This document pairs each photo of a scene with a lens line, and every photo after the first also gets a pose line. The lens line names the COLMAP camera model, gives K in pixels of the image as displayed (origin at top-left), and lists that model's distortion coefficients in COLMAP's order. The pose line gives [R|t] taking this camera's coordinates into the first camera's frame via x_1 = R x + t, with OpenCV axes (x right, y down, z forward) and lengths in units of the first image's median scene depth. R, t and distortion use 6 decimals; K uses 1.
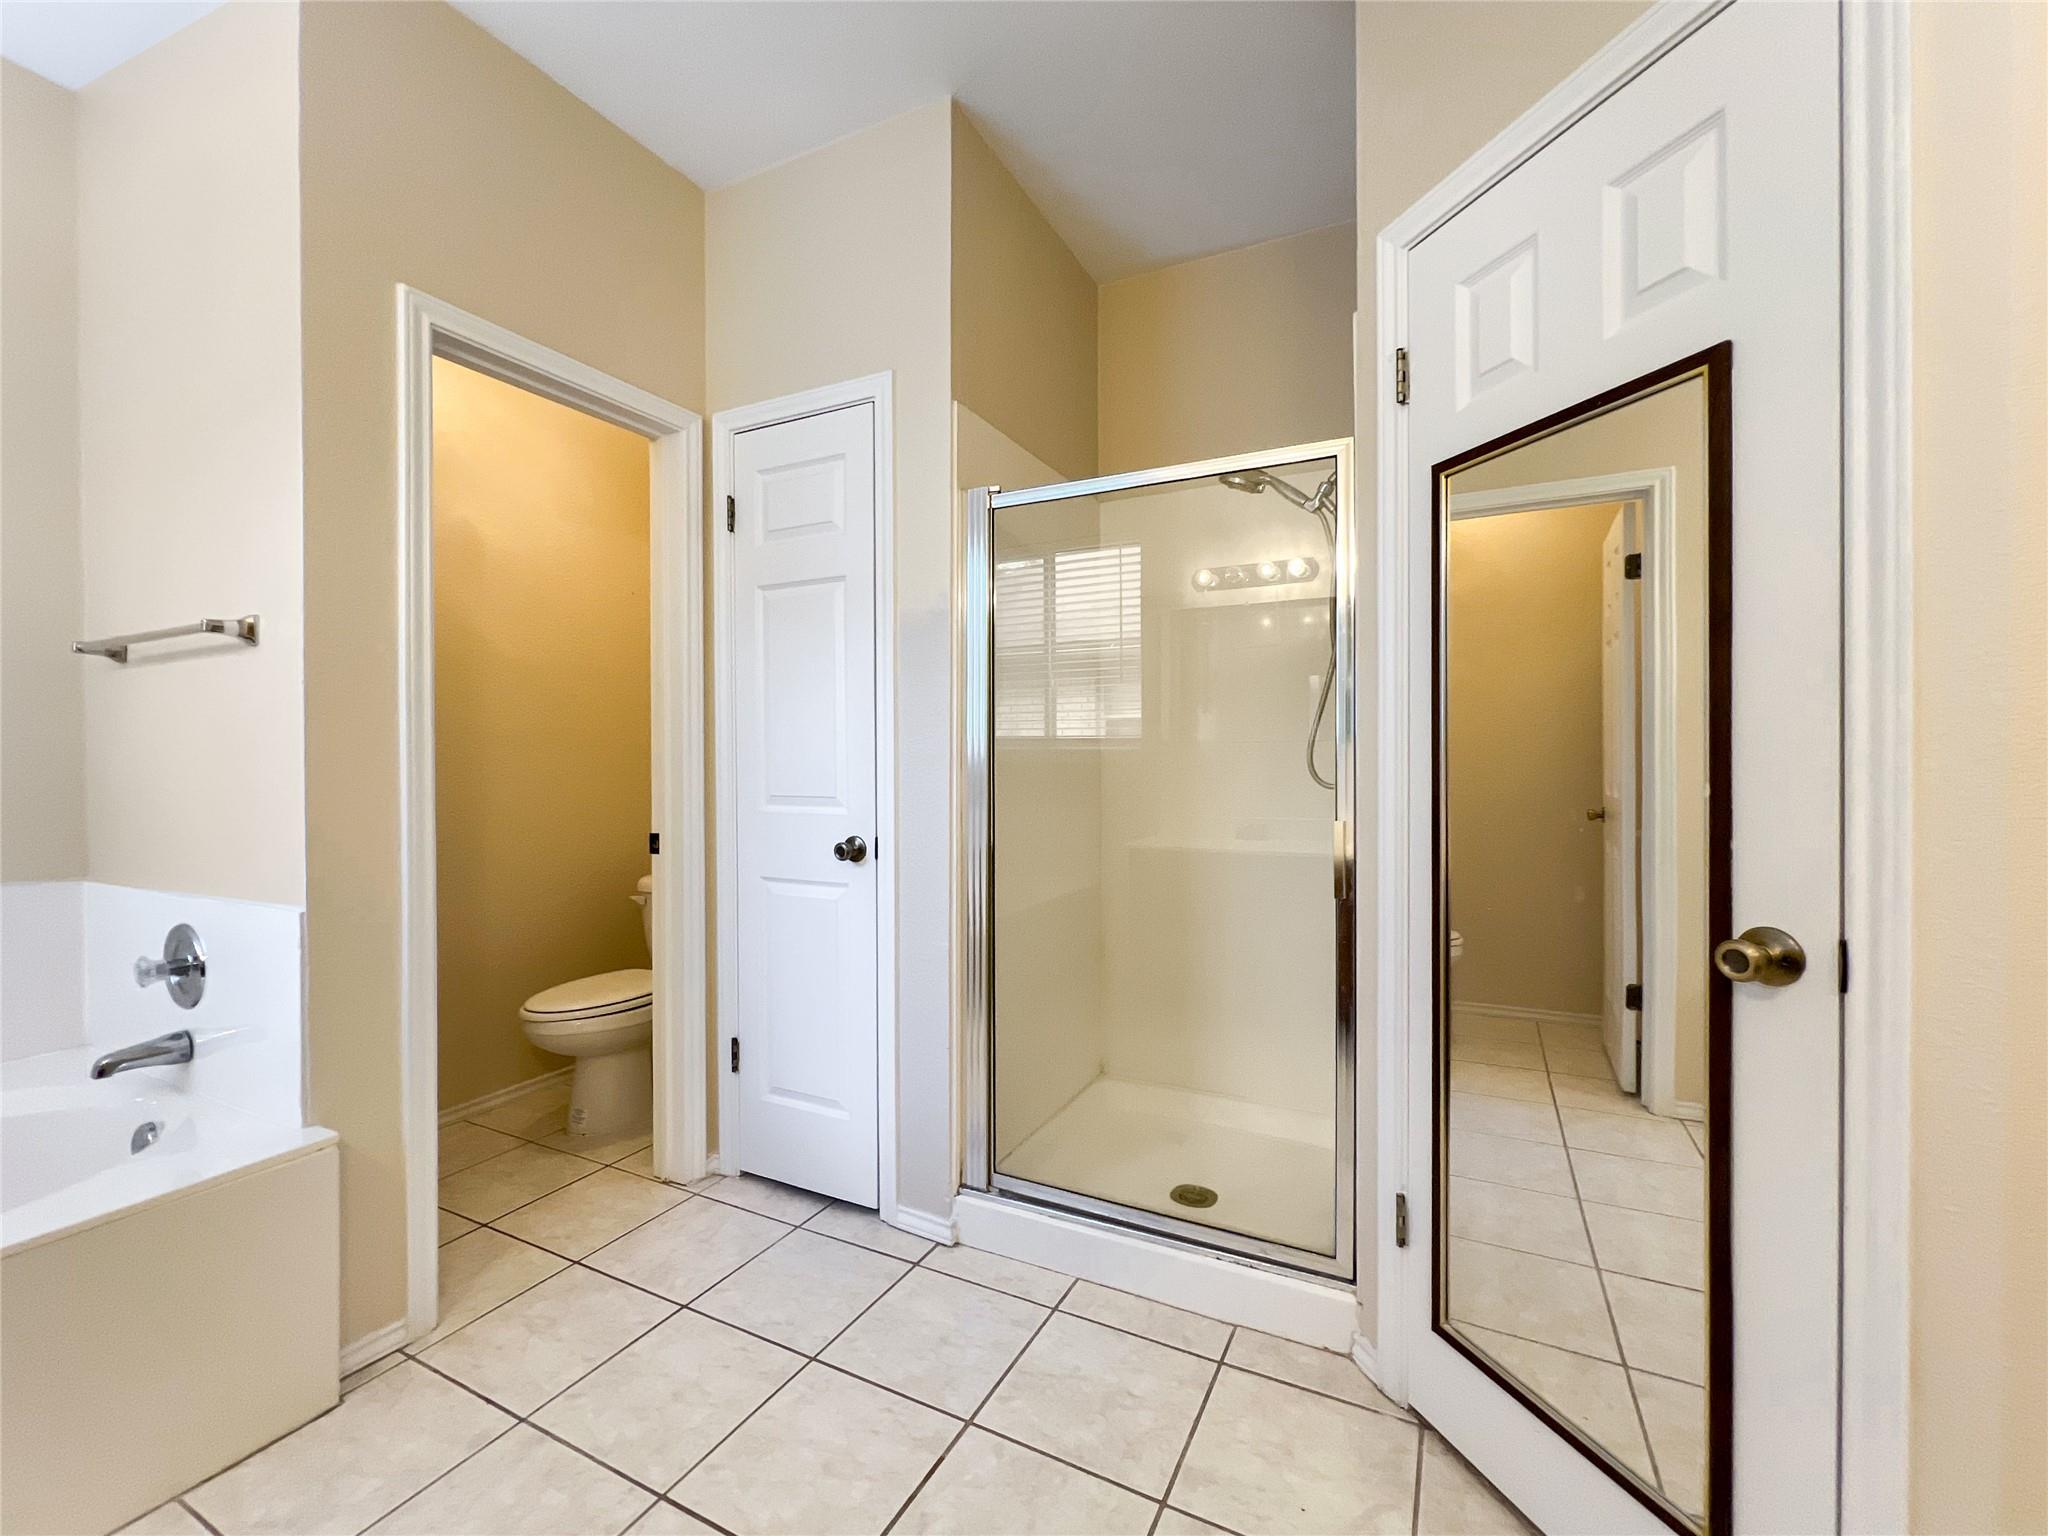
lens RADIAL K [[821.4, 0, 1028.4], [0, 821.4, 767.6], [0, 0, 1]] dist [0.000242, -0.000024]
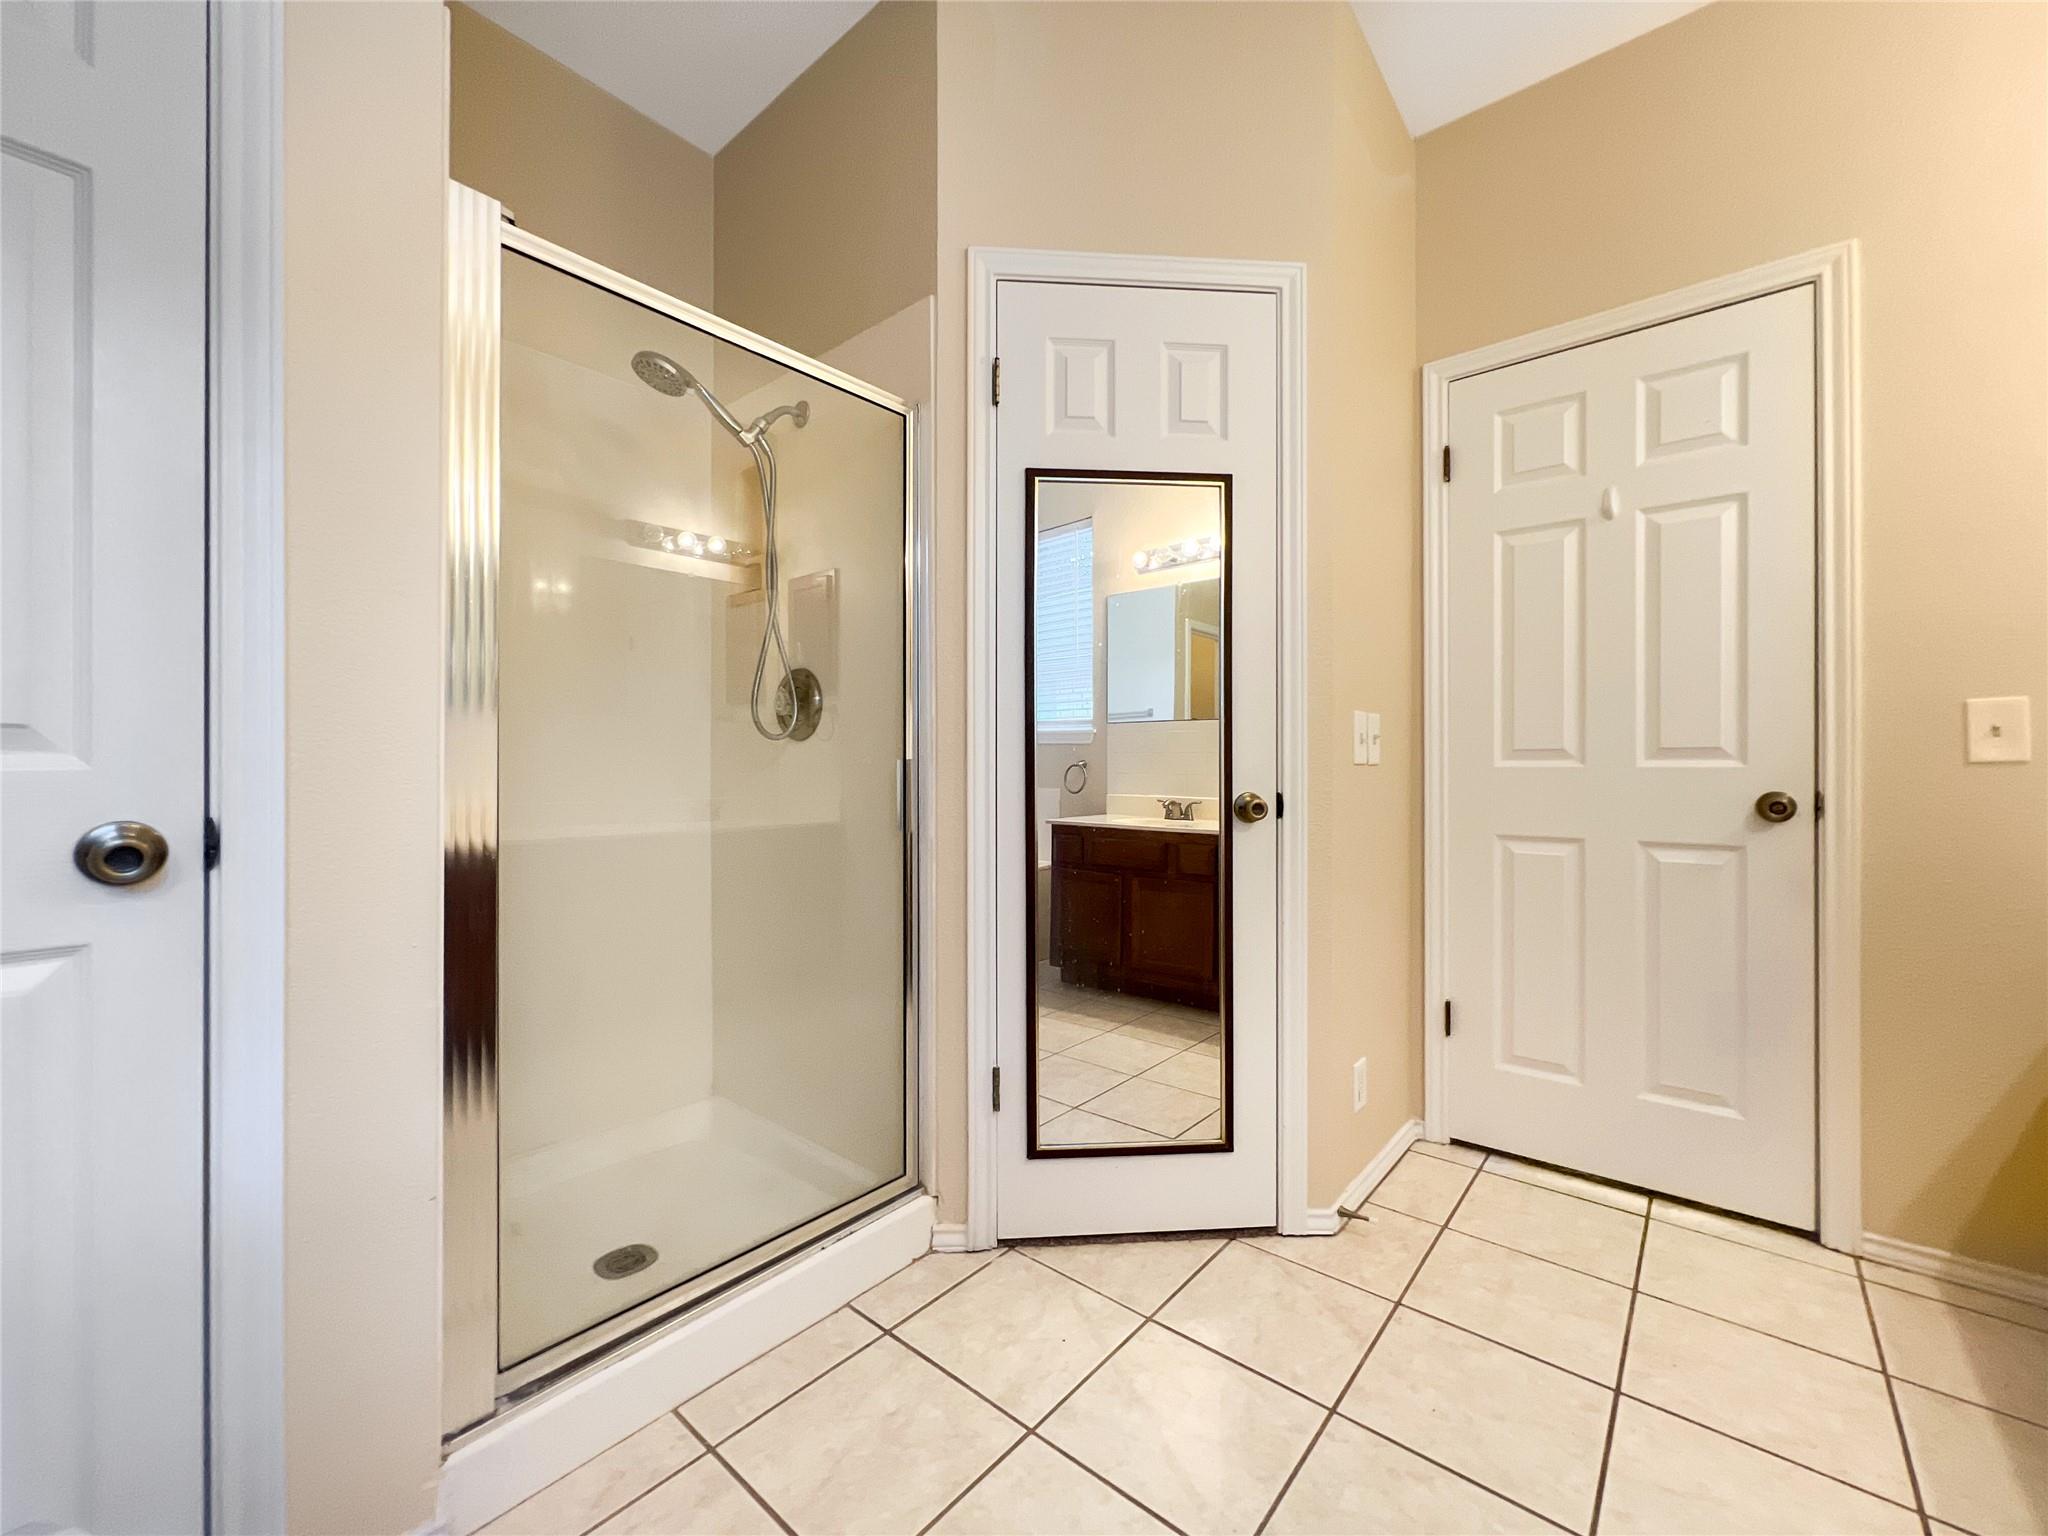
lens RADIAL K [[825.7, 0, 1024.0], [0, 825.7, 768.0], [0, 0, 1]] dist [-0.001408, -0.000006]
pose [[0.258334, -0.003291, 0.966050, -0.674374], [0.006127, 0.999980, 0.001768, 0.080565], [-0.966036, 0.005462, 0.258349, 0.634182]]
